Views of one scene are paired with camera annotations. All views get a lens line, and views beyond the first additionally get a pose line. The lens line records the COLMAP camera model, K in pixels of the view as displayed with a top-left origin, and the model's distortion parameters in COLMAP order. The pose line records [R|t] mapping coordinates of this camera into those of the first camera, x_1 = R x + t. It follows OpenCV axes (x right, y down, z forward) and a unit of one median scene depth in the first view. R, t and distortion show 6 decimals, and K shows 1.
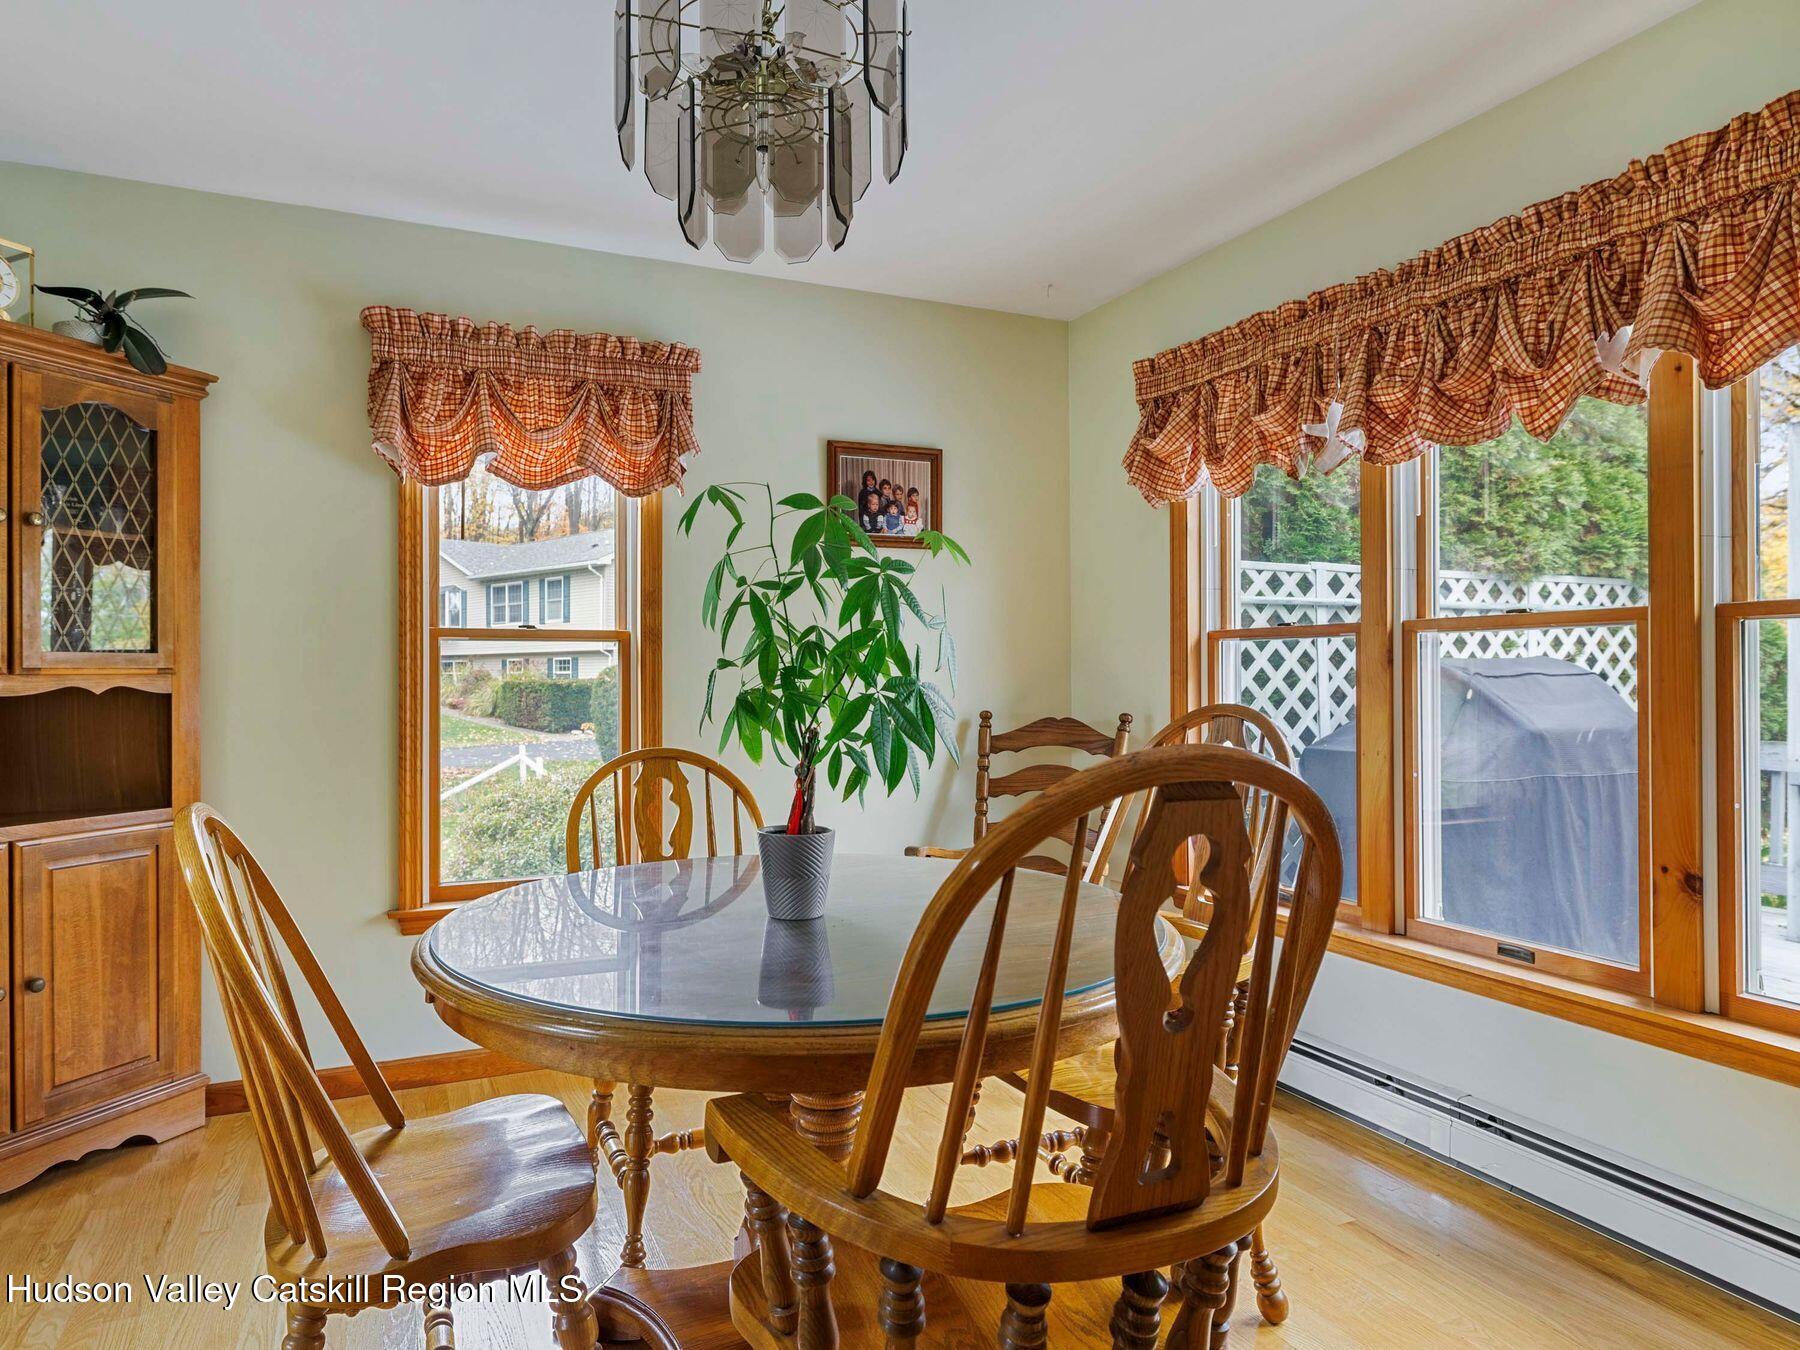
lens RADIAL K [[1088.4, 0, 844.7], [0, 1088.4, 668.1], [0, 0, 1]] dist [0.006778, 0.001382]
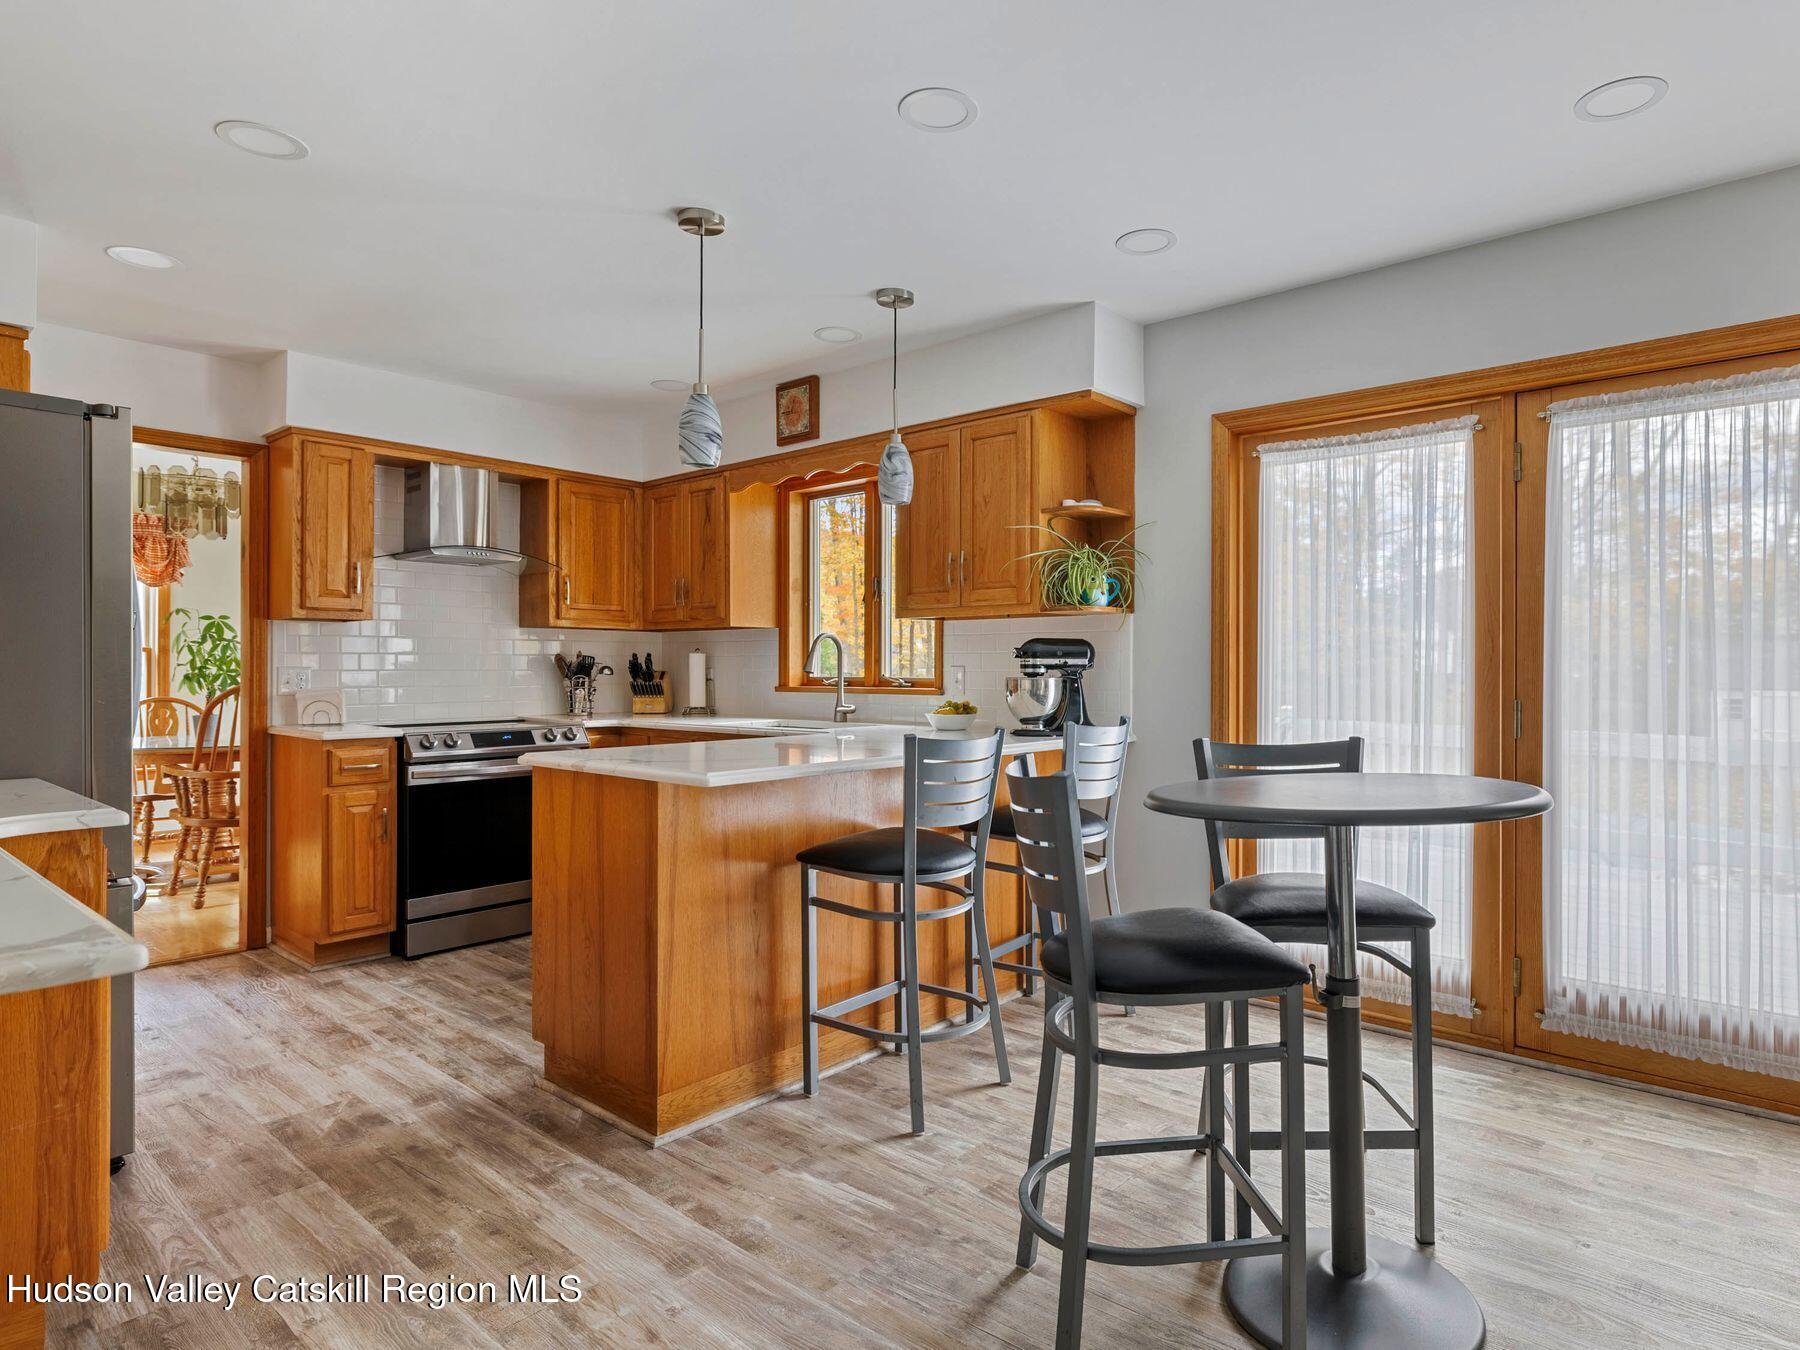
lens RADIAL K [[1007.8, 0, 999.2], [0, 1007.8, 666.1], [0, 0, 1]] dist [-0.003344, 0.000076]
pose [[0.884500, 0.004679, 0.466516, 0.366826], [-0.005849, 0.999982, 0.001061, -0.010150], [-0.466503, -0.003667, 0.884512, -1.575745]]
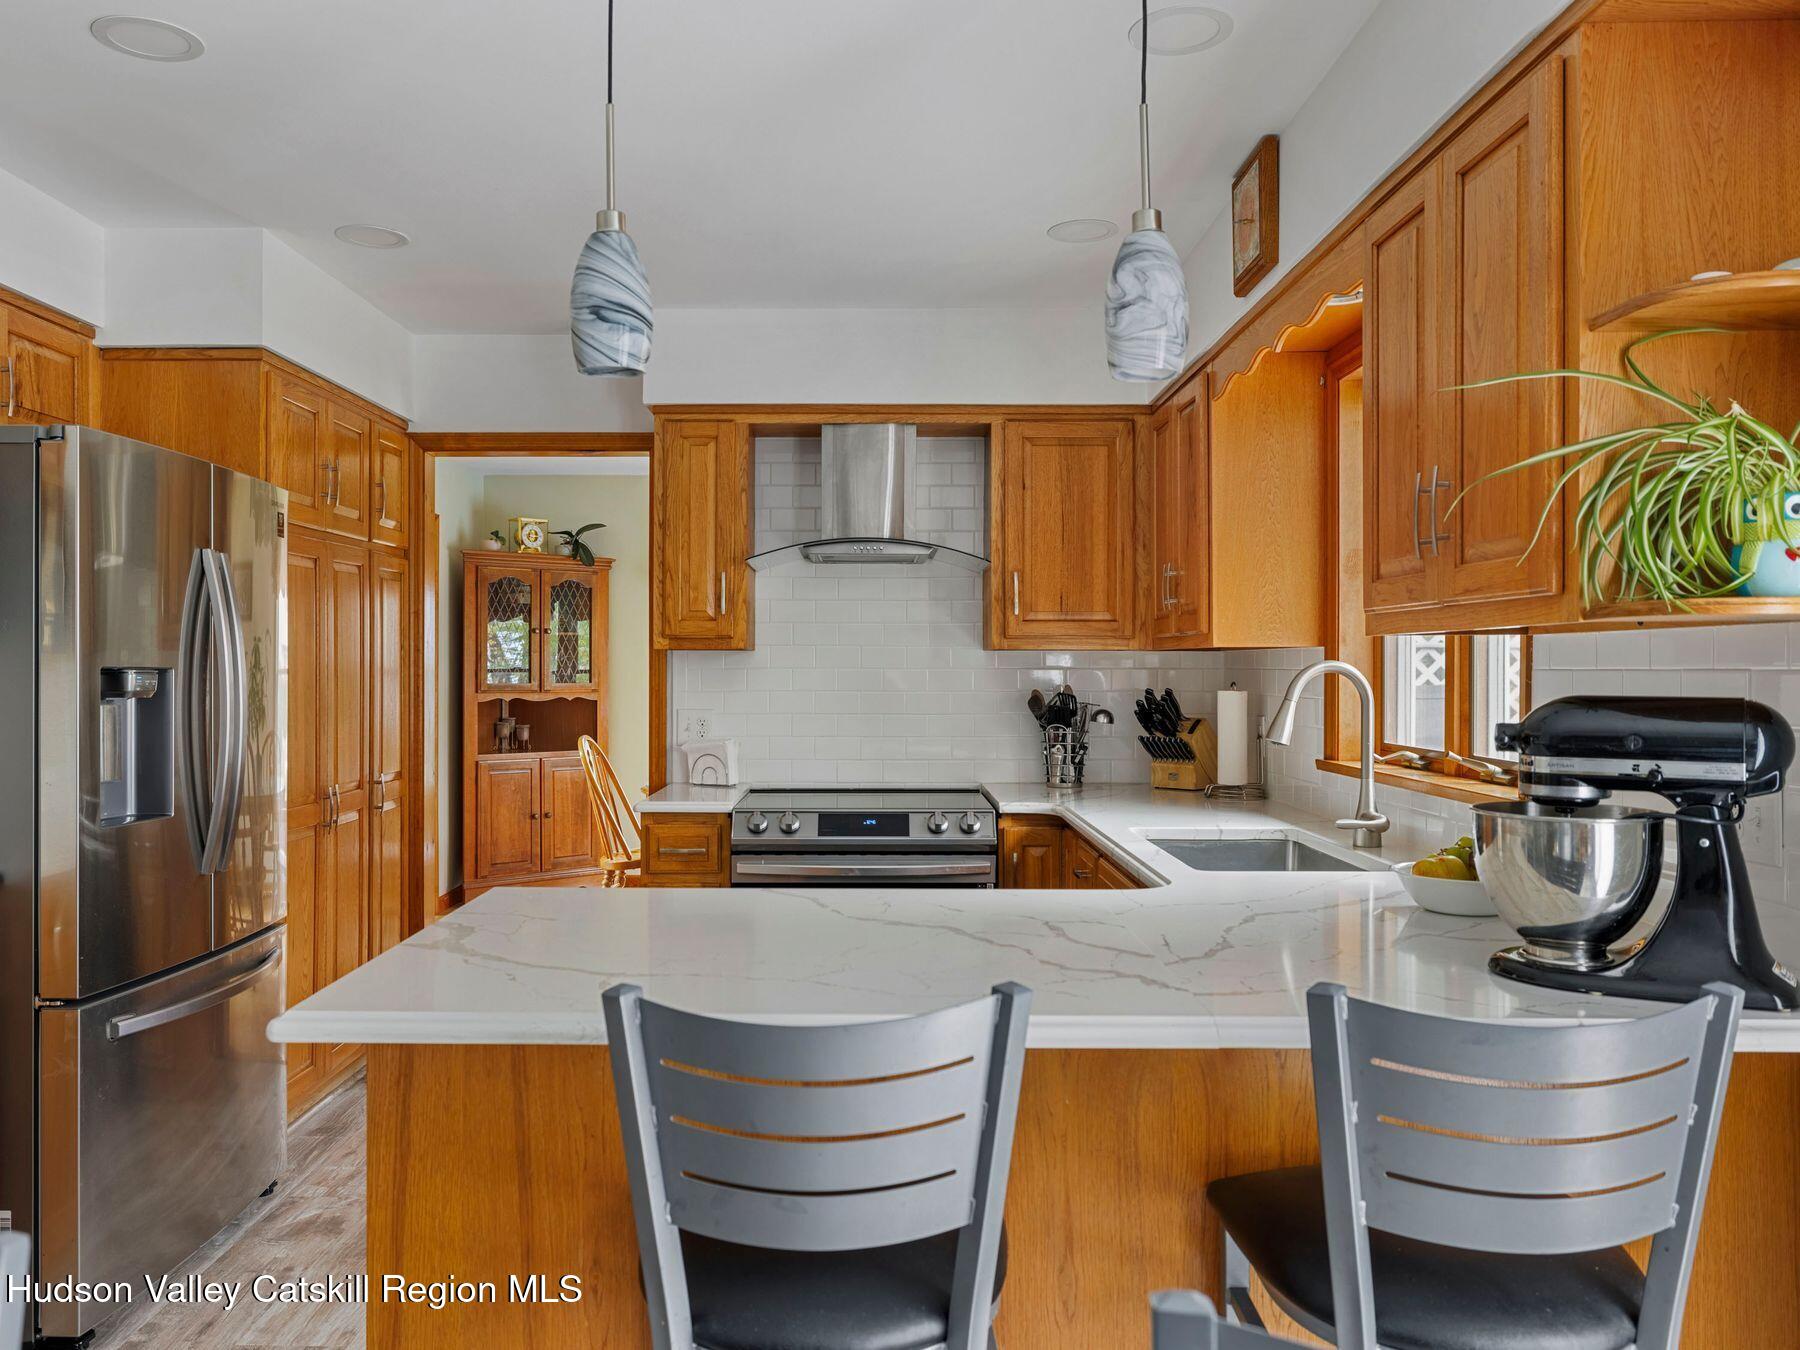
lens RADIAL K [[1363.3, 0, 846.7], [0, 1363.3, 662.4], [0, 0, 1]] dist [-0.008468, 0.001978]
pose [[0.910937, 0.003168, -0.412533, 0.891069], [-0.002625, 0.999995, 0.001883, -0.053848], [0.412537, -0.000632, 0.910941, -1.190551]]
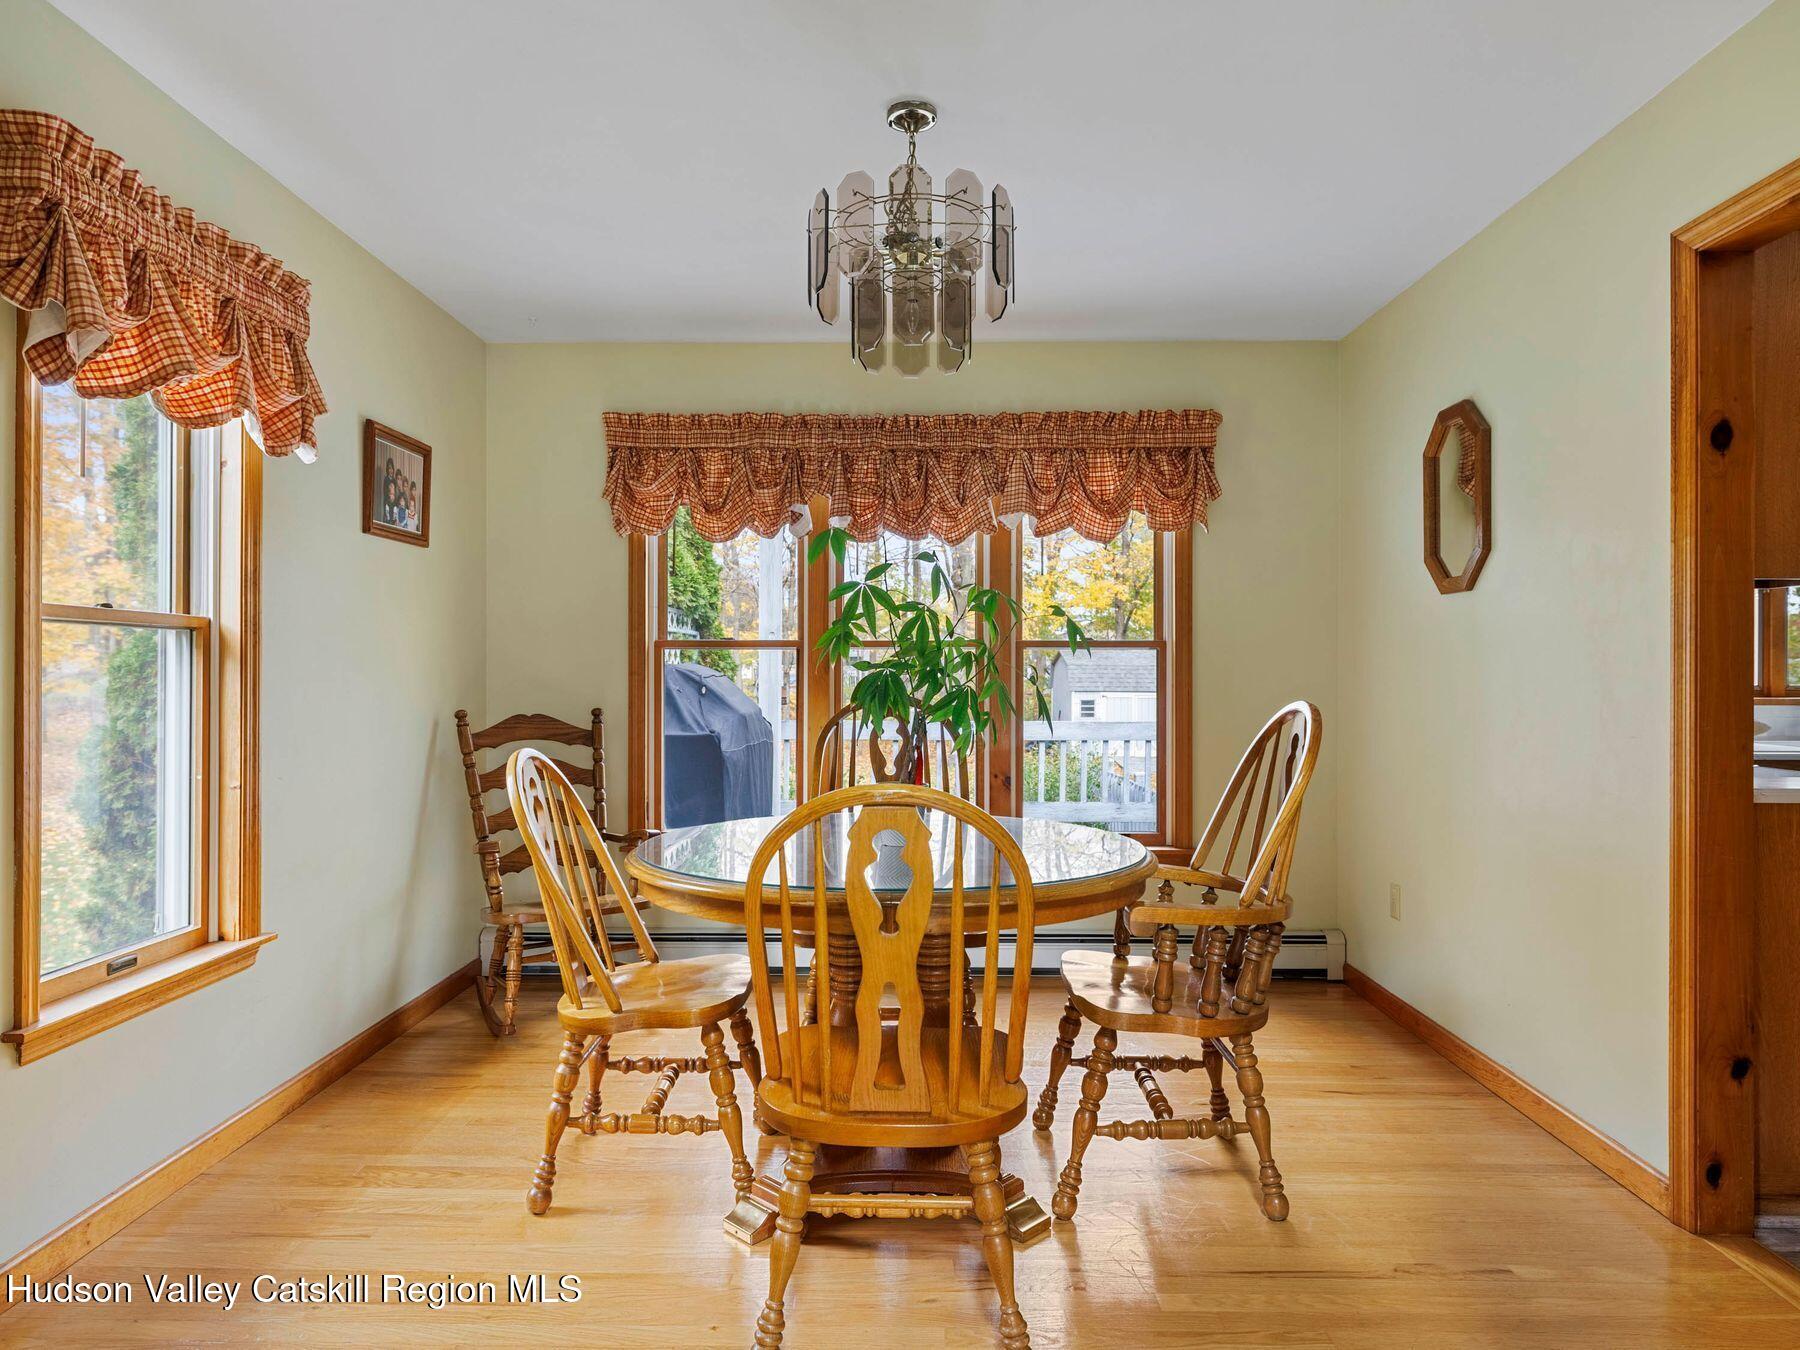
lens RADIAL K [[1092.8, 0, 894.4], [0, 1092.8, 671.2], [0, 0, 1]] dist [-0.000615, 0.001102]
pose [[0.430043, 0.007966, 0.902773, -0.728643], [-0.007586, 0.999958, -0.005210, 0.006044], [-0.902777, -0.004607, 0.430085, 0.222586]]
